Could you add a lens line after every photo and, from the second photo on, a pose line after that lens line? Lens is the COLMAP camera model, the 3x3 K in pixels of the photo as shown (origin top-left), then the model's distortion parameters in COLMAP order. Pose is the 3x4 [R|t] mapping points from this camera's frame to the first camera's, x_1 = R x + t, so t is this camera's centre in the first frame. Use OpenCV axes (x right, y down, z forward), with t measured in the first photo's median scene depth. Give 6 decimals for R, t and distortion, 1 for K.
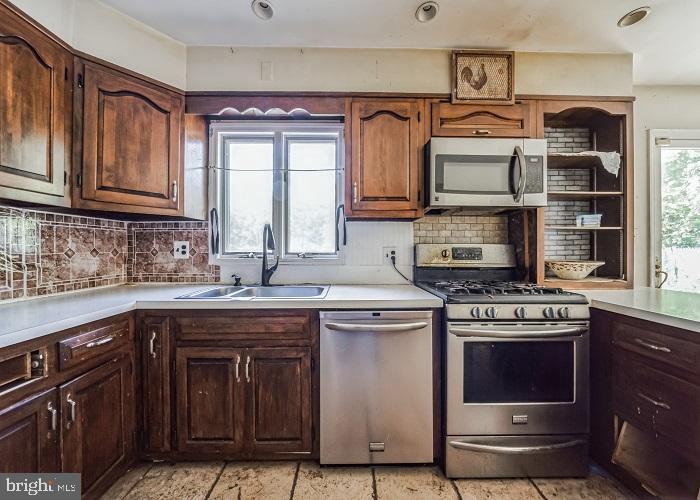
lens RADIAL K [[243.2, 0, 350.0], [0, 243.2, 250.0], [0, 0, 1]] dist [-0.013552, 0.000028]
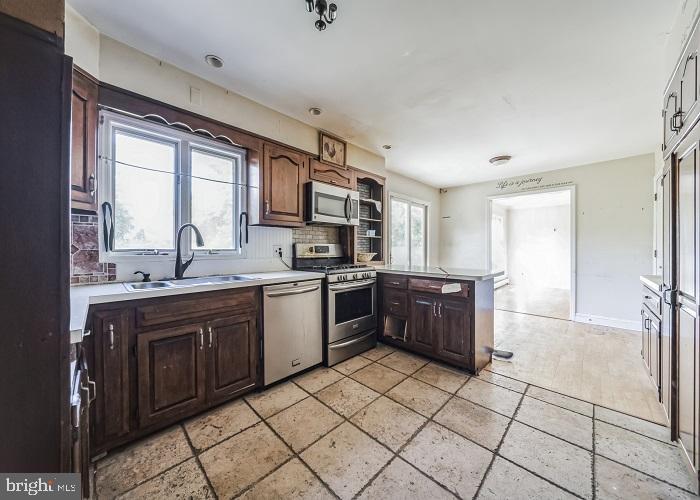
lens RADIAL K [[243.2, 0, 350.0], [0, 243.2, 250.0], [0, 0, 1]] dist [-0.013552, 0.000028]
pose [[0.709539, -0.005826, 0.704642, -0.646506], [0.002831, 0.999981, 0.005418, 0.011979], [-0.704660, -0.001850, 0.709542, -0.377432]]
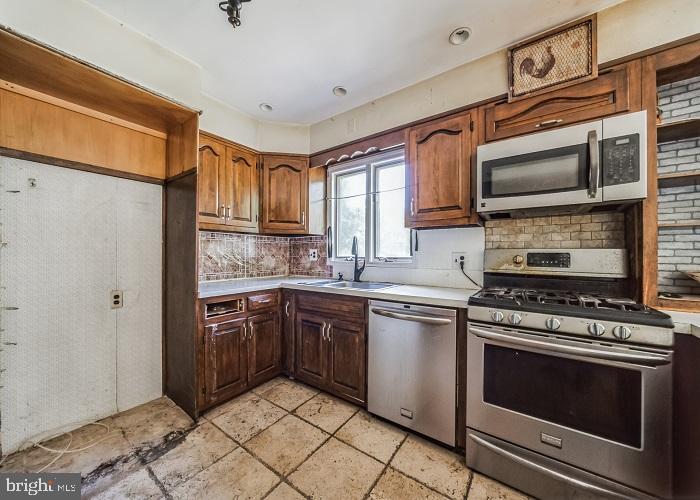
lens RADIAL K [[249.6, 0, 349.1], [0, 249.6, 255.4], [0, 0, 1]] dist [-0.016604, 0.000007]
pose [[0.806562, 0.003280, -0.591141, 0.492922], [-0.004385, 0.999990, -0.000435, 0.003073], [0.591134, 0.002943, 0.806568, -0.163248]]
